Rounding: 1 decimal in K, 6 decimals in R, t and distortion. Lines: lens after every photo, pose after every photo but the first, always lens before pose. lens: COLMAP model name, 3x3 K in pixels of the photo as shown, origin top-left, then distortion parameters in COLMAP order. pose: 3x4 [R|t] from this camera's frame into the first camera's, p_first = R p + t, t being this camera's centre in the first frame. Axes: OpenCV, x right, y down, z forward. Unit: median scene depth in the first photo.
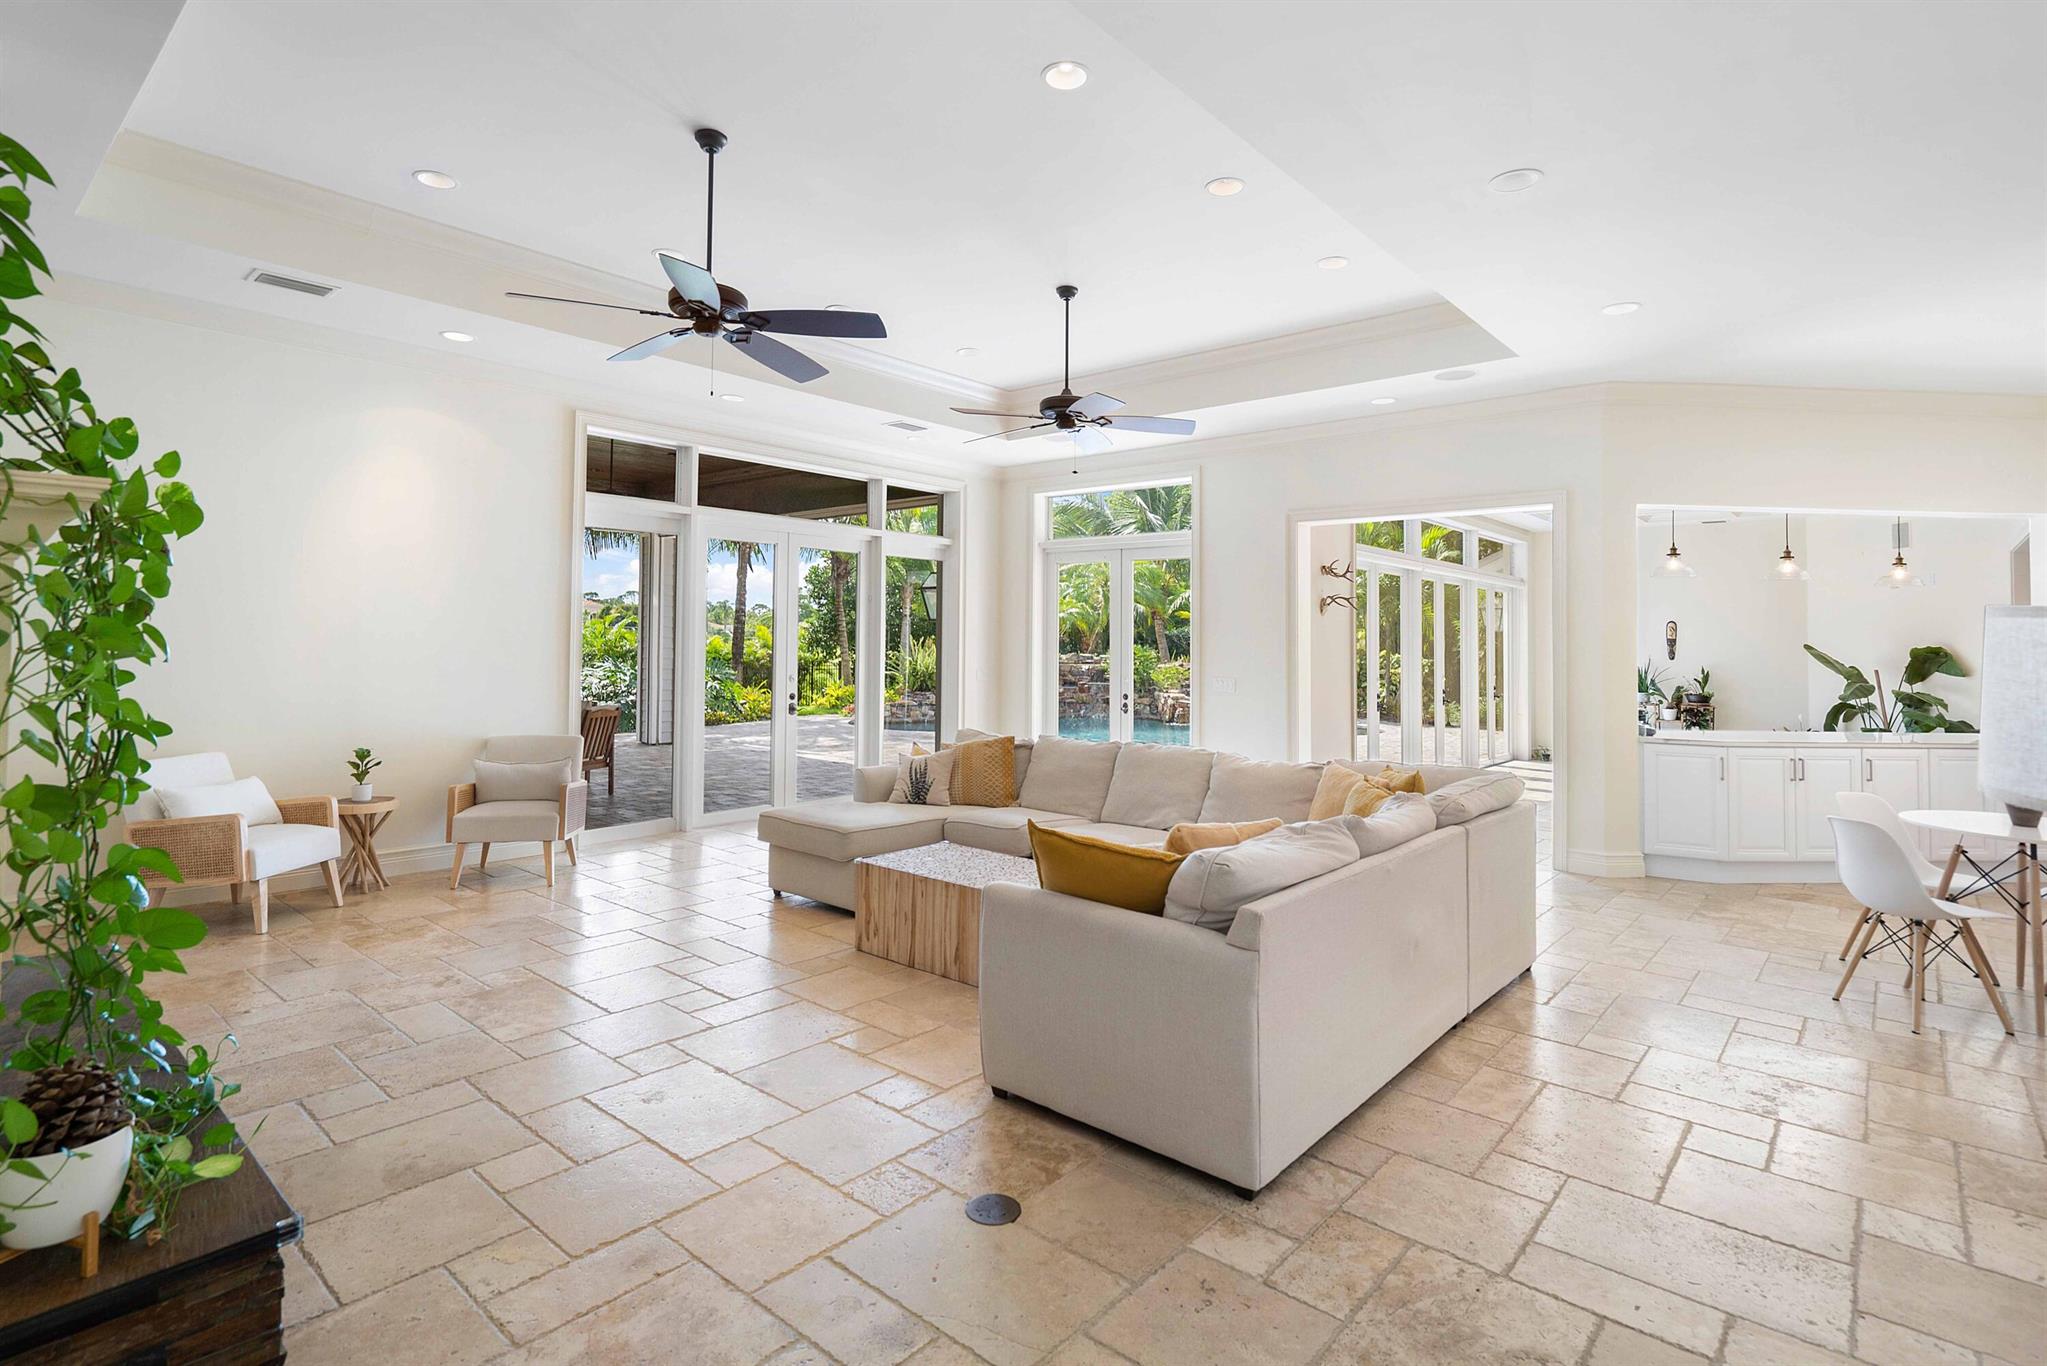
lens RADIAL K [[1017.8, 0, 1024.6], [0, 1017.8, 621.9], [0, 0, 1]] dist [0.013307, -0.000723]
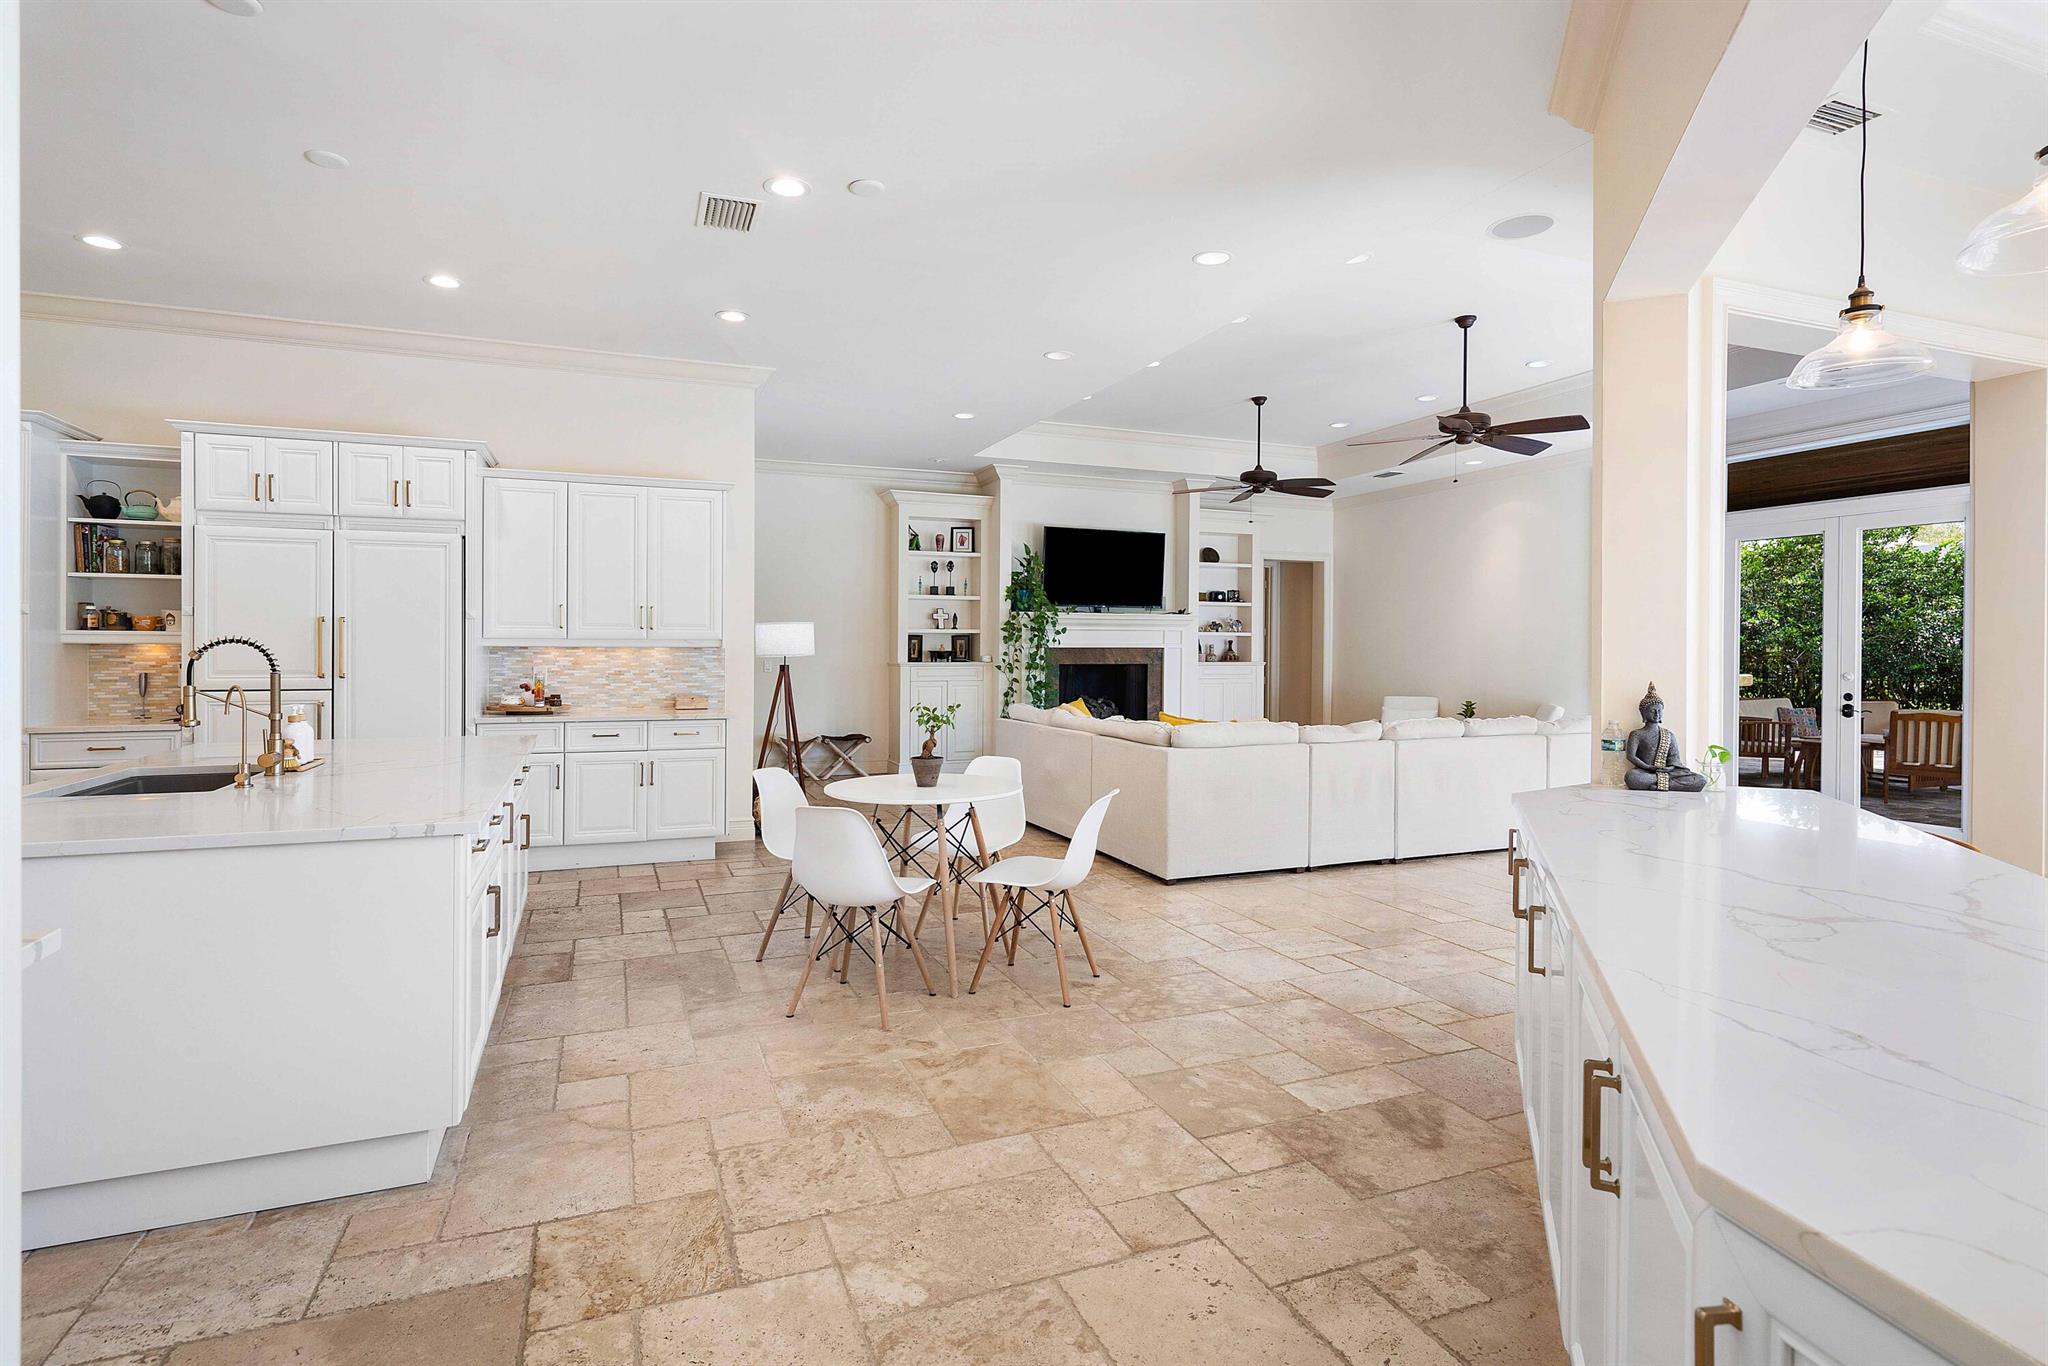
lens RADIAL K [[1024.9, 0, 1019.4], [0, 1024.9, 648.2], [0, 0, 1]] dist [0.002000, 0.001311]
pose [[-0.450580, -0.018090, -0.892553, 1.229773], [0.006496, 0.999702, -0.023541, 0.061245], [0.892712, -0.016405, -0.450328, 1.027306]]
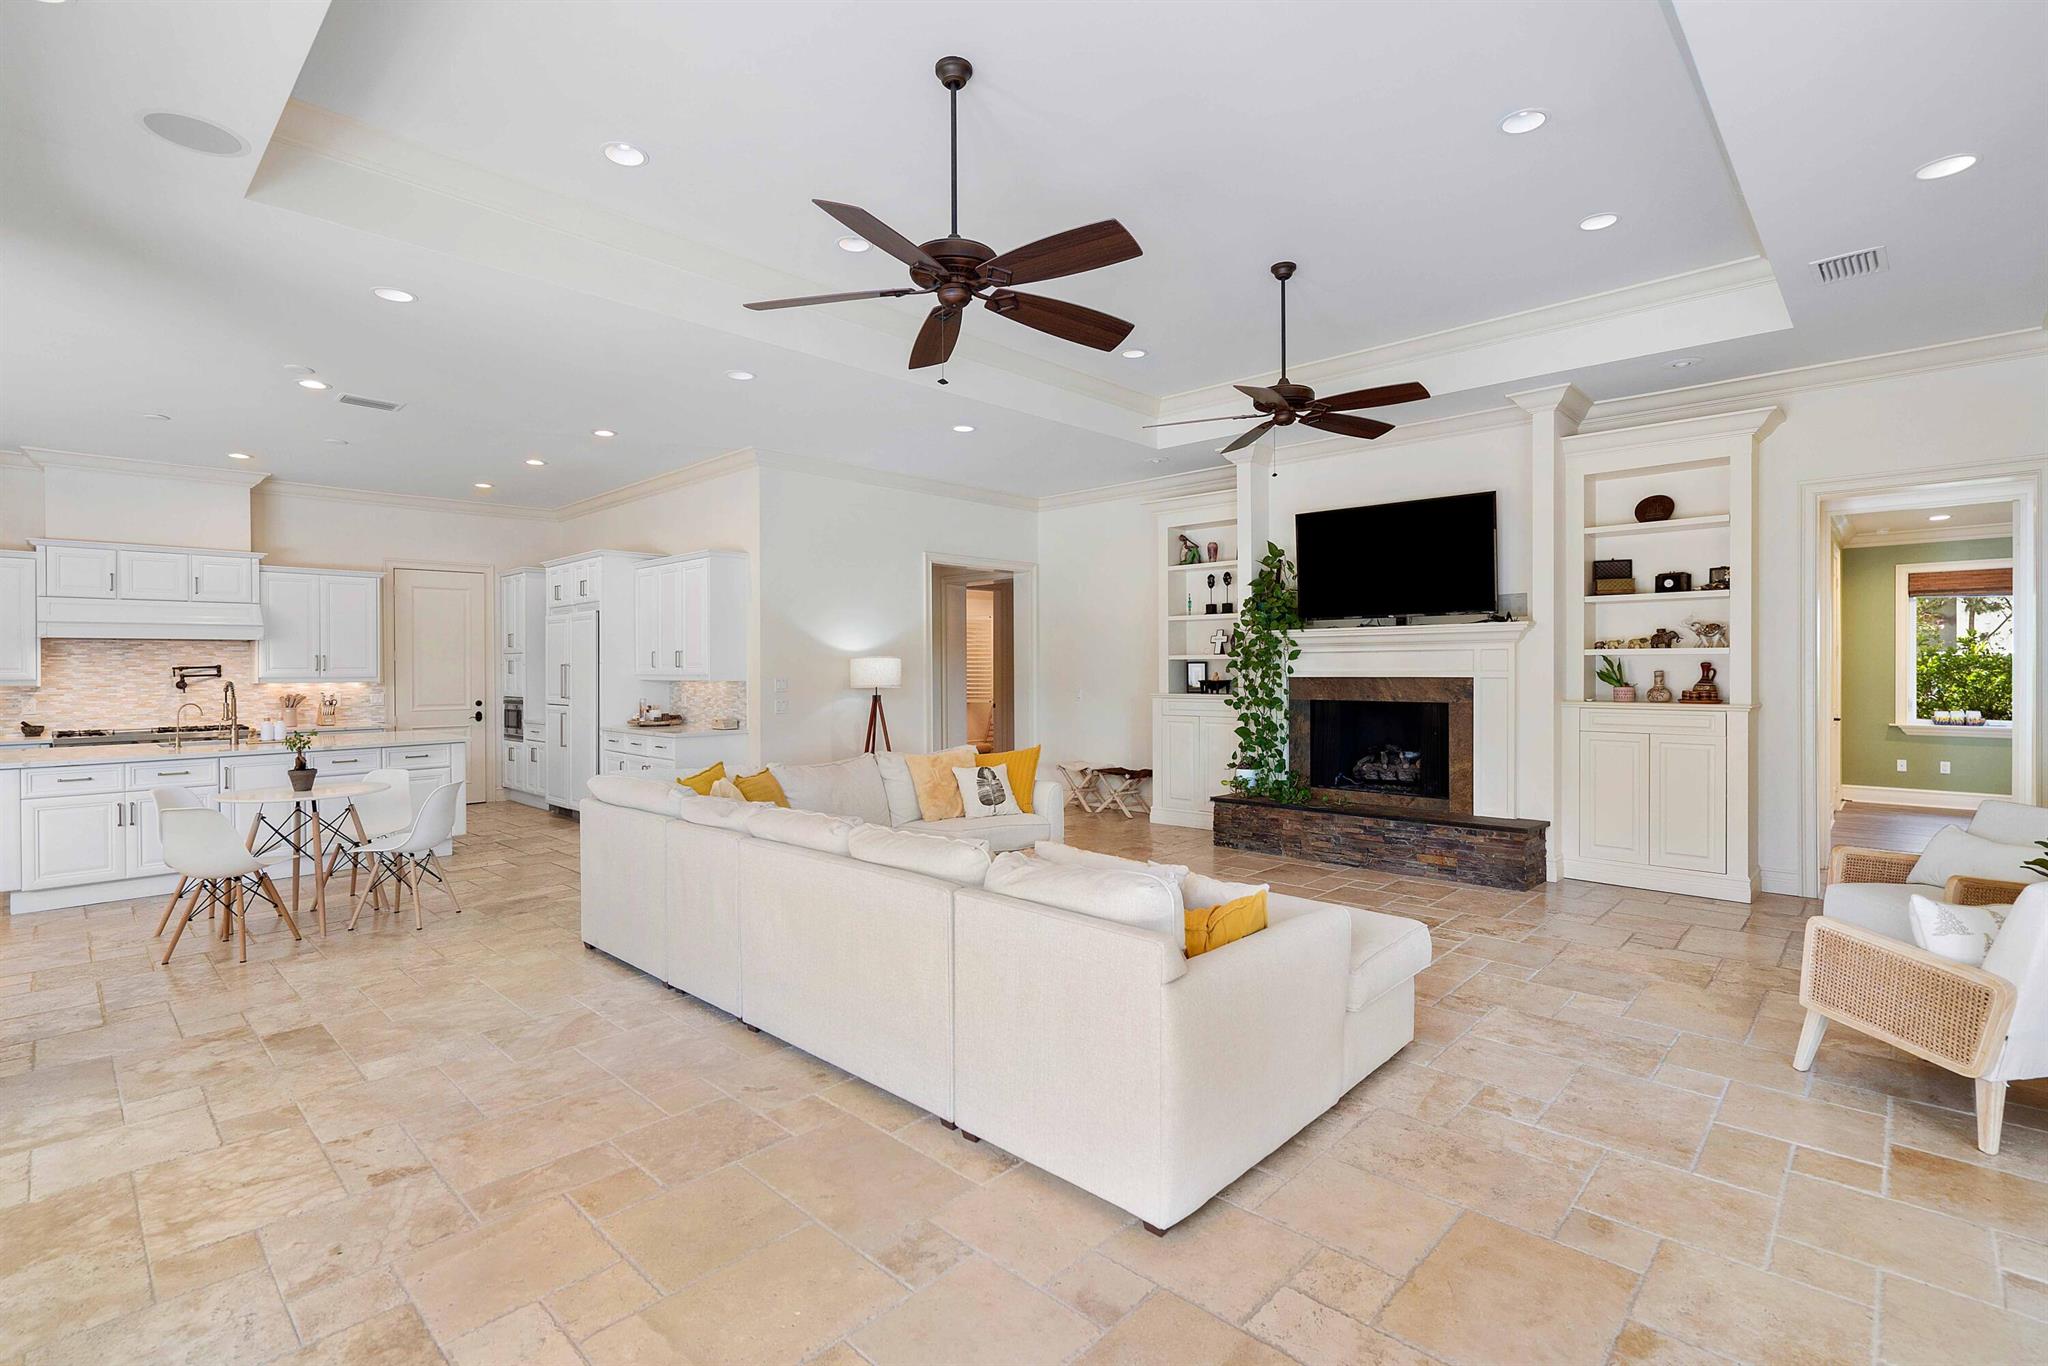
lens RADIAL K [[954.2, 0, 1019.6], [0, 954.2, 657.8], [0, 0, 1]] dist [-0.002737, 0.000982]
pose [[-0.998813, -0.009580, 0.047765, -0.013857], [-0.010883, 0.999574, -0.027097, 0.032691], [-0.047485, -0.027585, -0.998491, 1.489493]]
